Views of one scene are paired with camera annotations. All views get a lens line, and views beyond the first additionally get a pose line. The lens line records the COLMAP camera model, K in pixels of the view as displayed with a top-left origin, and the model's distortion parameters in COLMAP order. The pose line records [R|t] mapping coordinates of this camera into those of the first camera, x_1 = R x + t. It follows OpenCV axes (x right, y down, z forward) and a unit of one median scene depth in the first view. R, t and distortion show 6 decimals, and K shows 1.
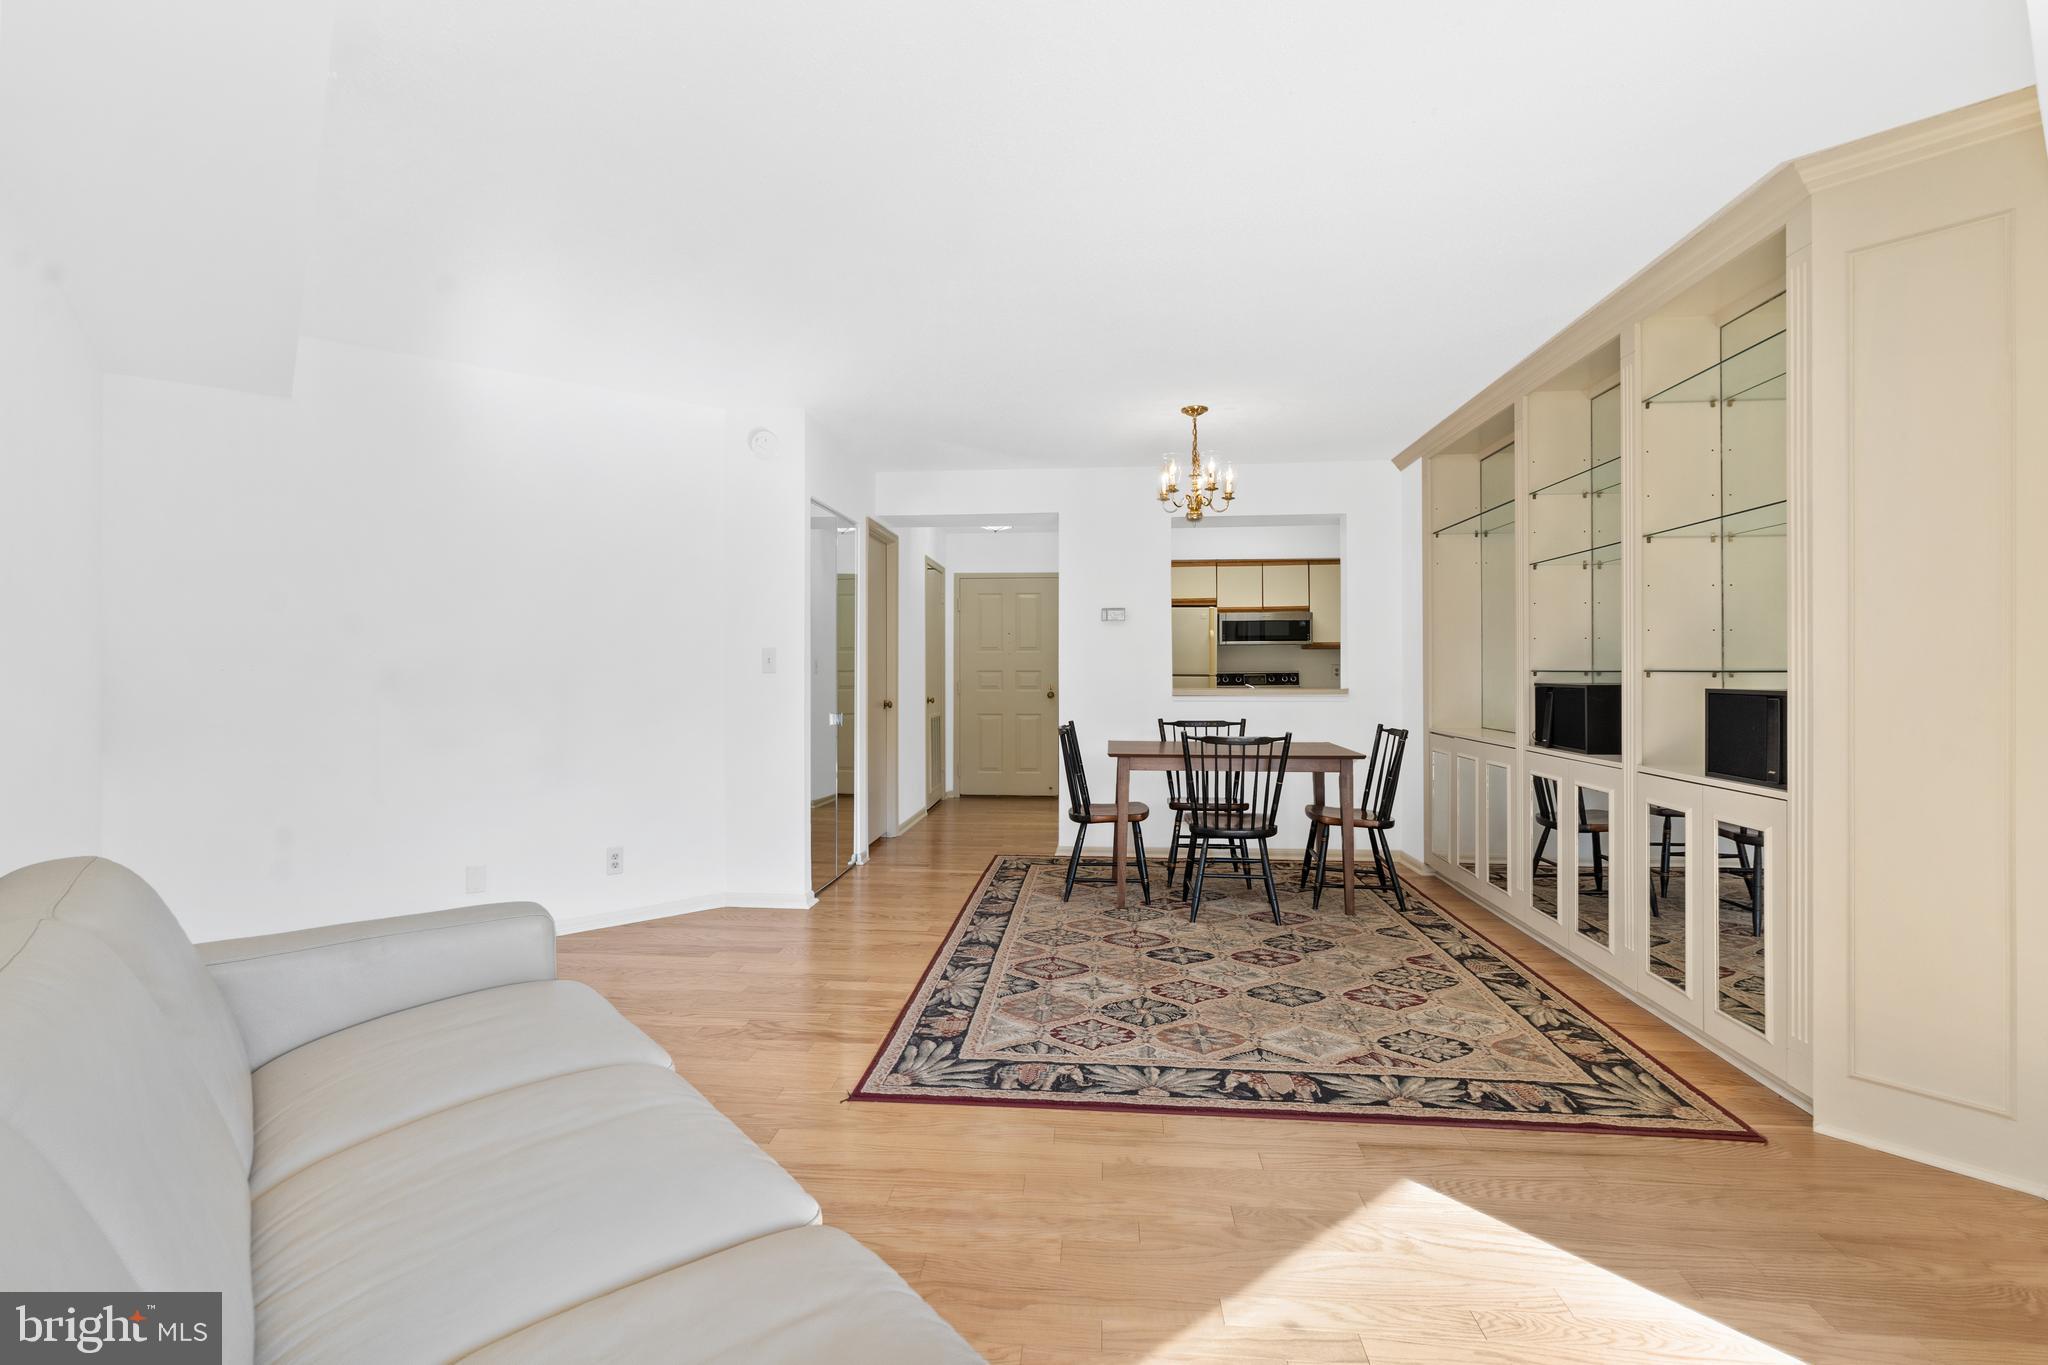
lens RADIAL K [[925.7, 0, 1020.5], [0, 925.7, 661.5], [0, 0, 1]] dist [-0.001755, -0.000222]
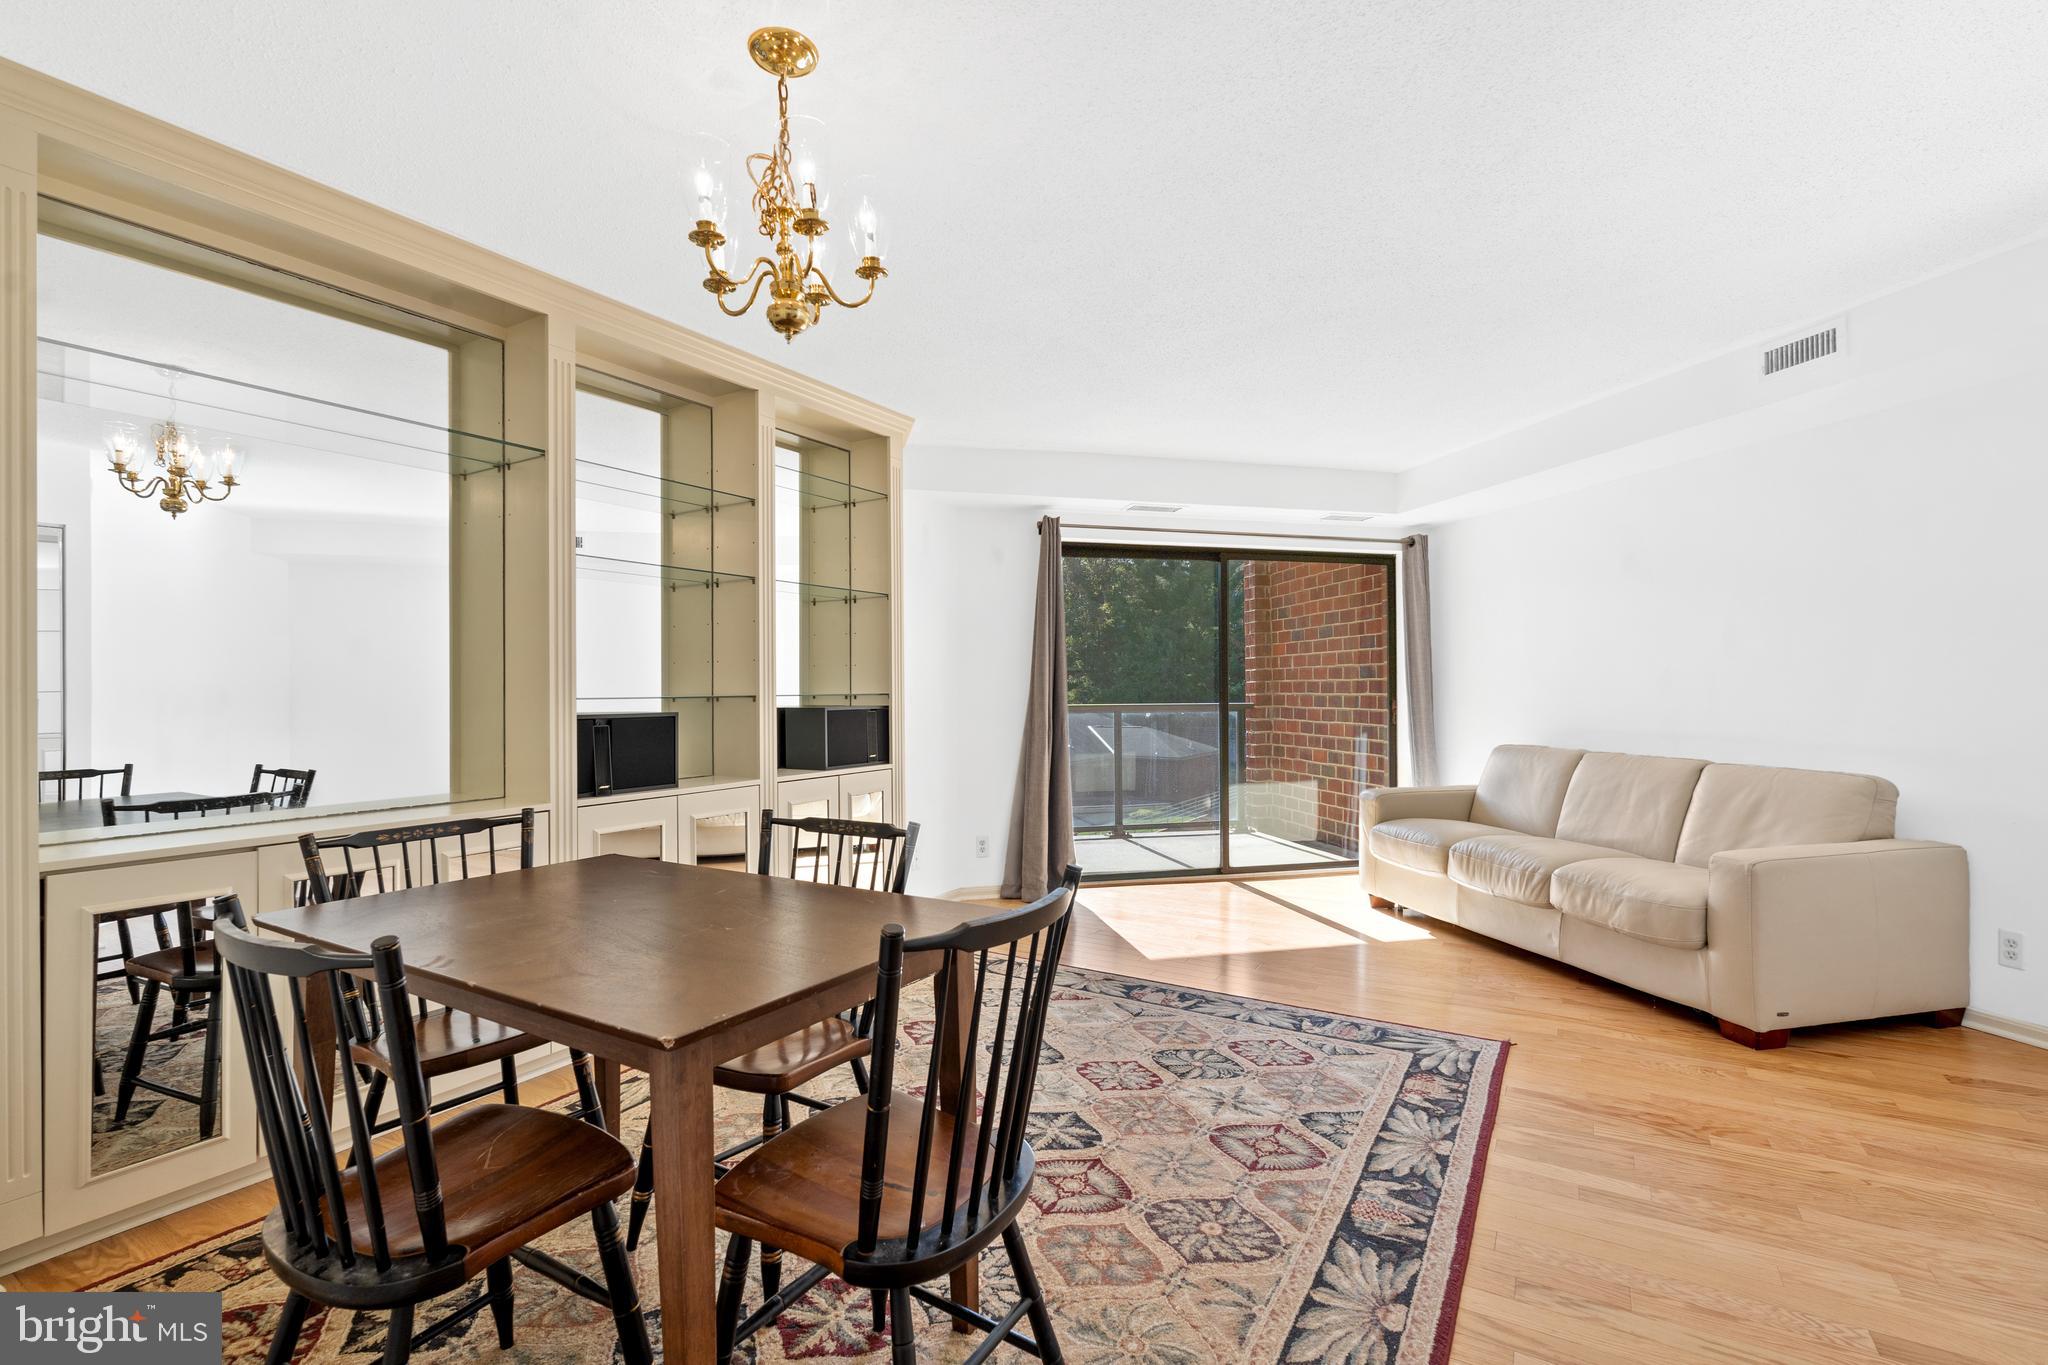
lens RADIAL K [[914.7, 0, 1025.5], [0, 914.7, 686.3], [0, 0, 1]] dist [-0.001691, -0.000650]
pose [[-0.901043, 0.011529, 0.433575, -0.081668], [0.006548, 0.999894, -0.012980, 0.010773], [-0.433679, -0.008857, -0.901024, 1.393752]]
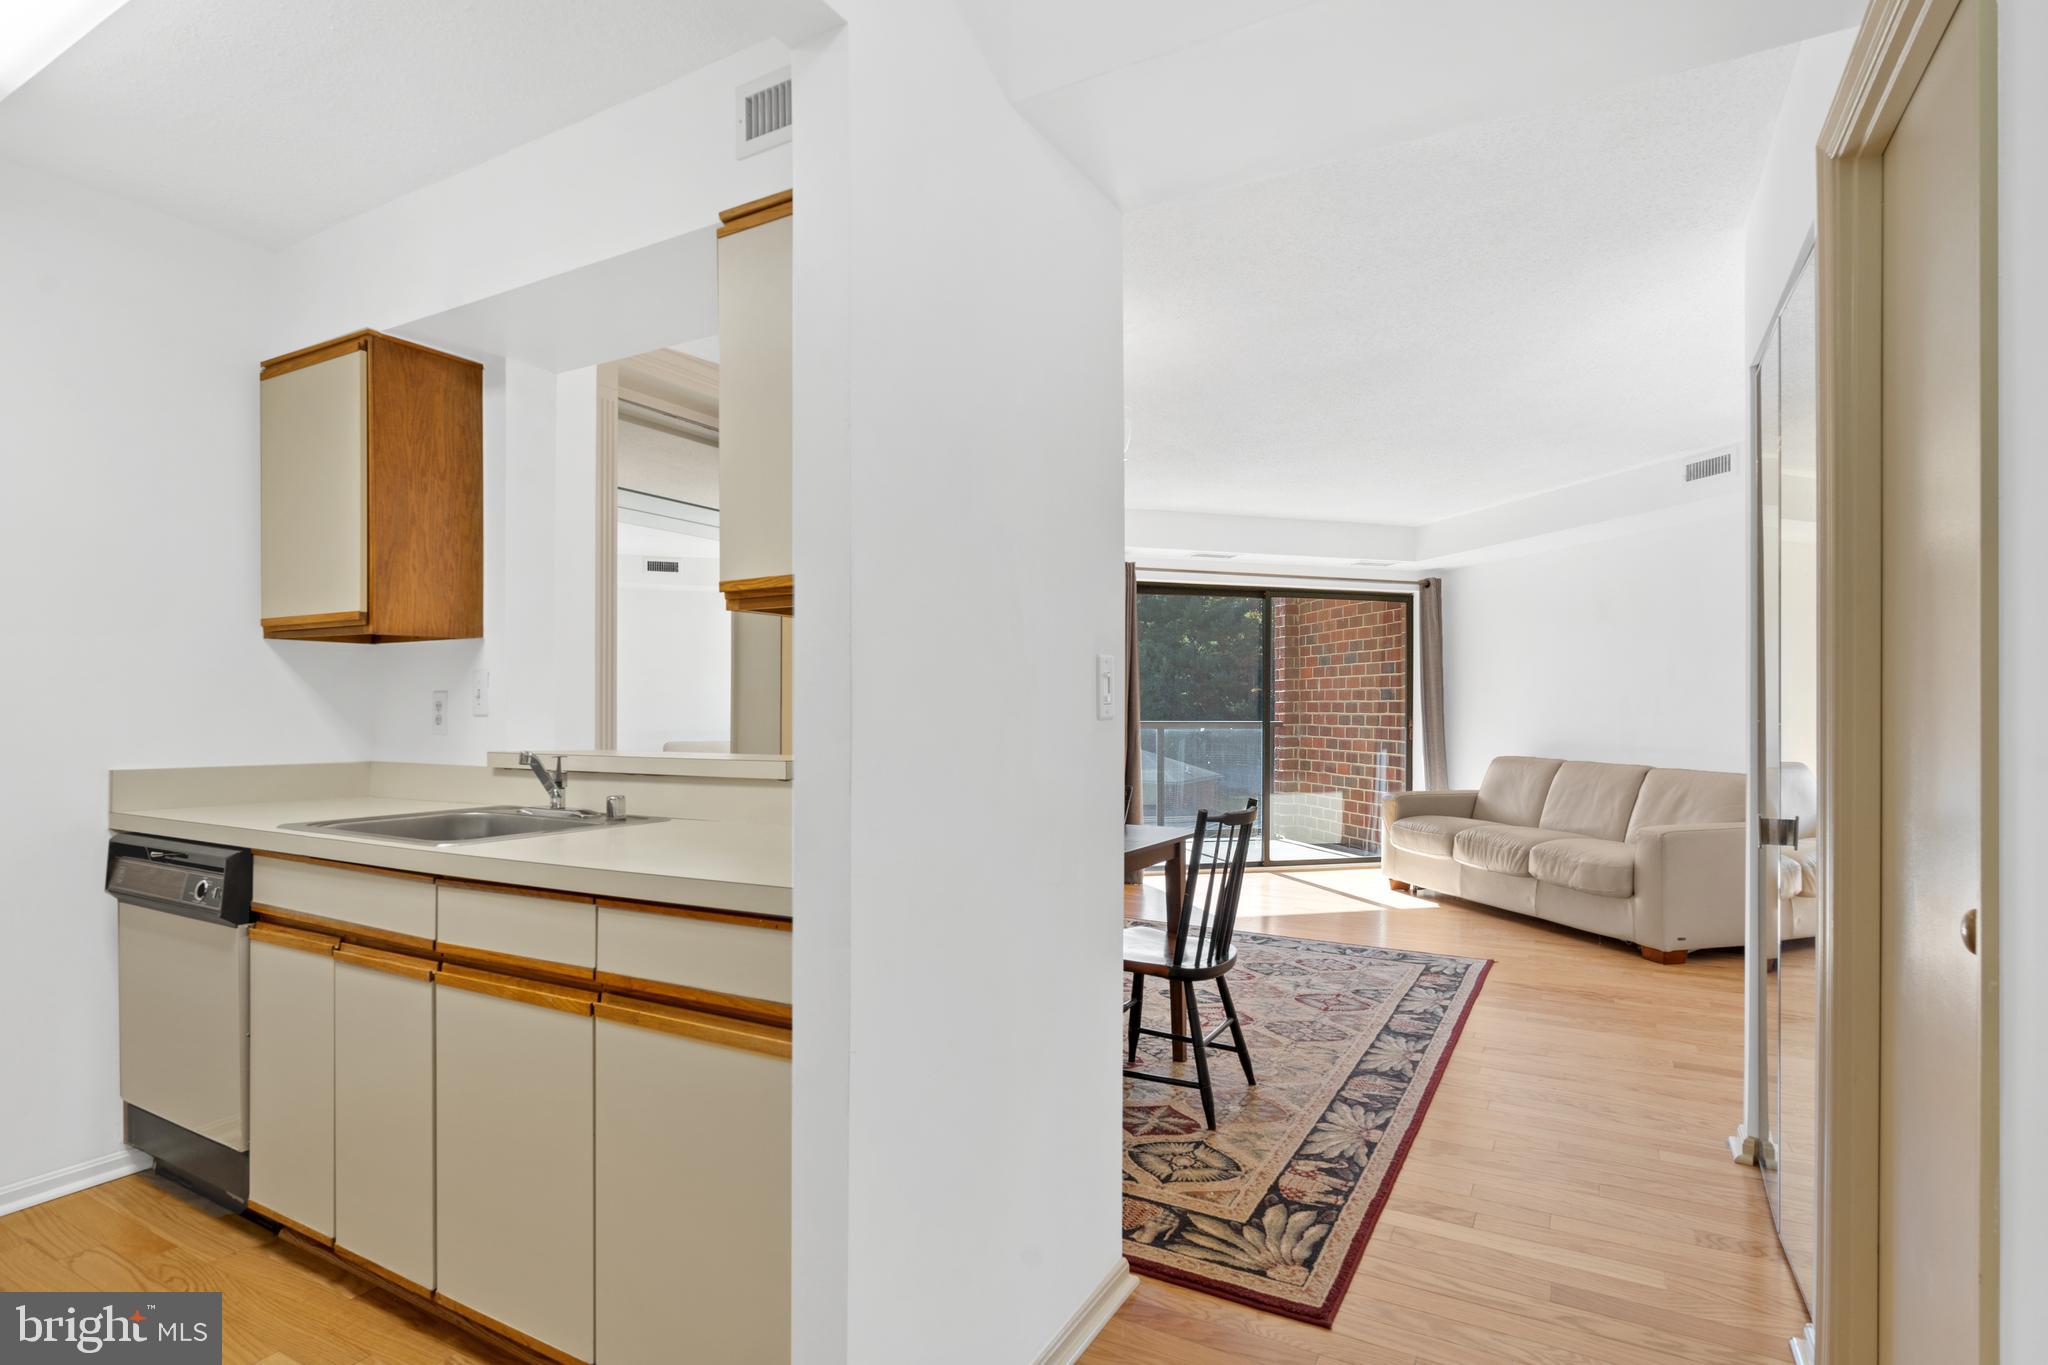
lens RADIAL K [[1024.1, 0, 1030.2], [0, 1024.1, 710.3], [0, 0, 1]] dist [0.002931, 0.000424]
pose [[-0.915039, -0.000536, 0.403364, -0.098093], [-0.003625, 0.999970, -0.006896, 0.016478], [-0.403348, -0.007773, -0.915013, 1.818386]]
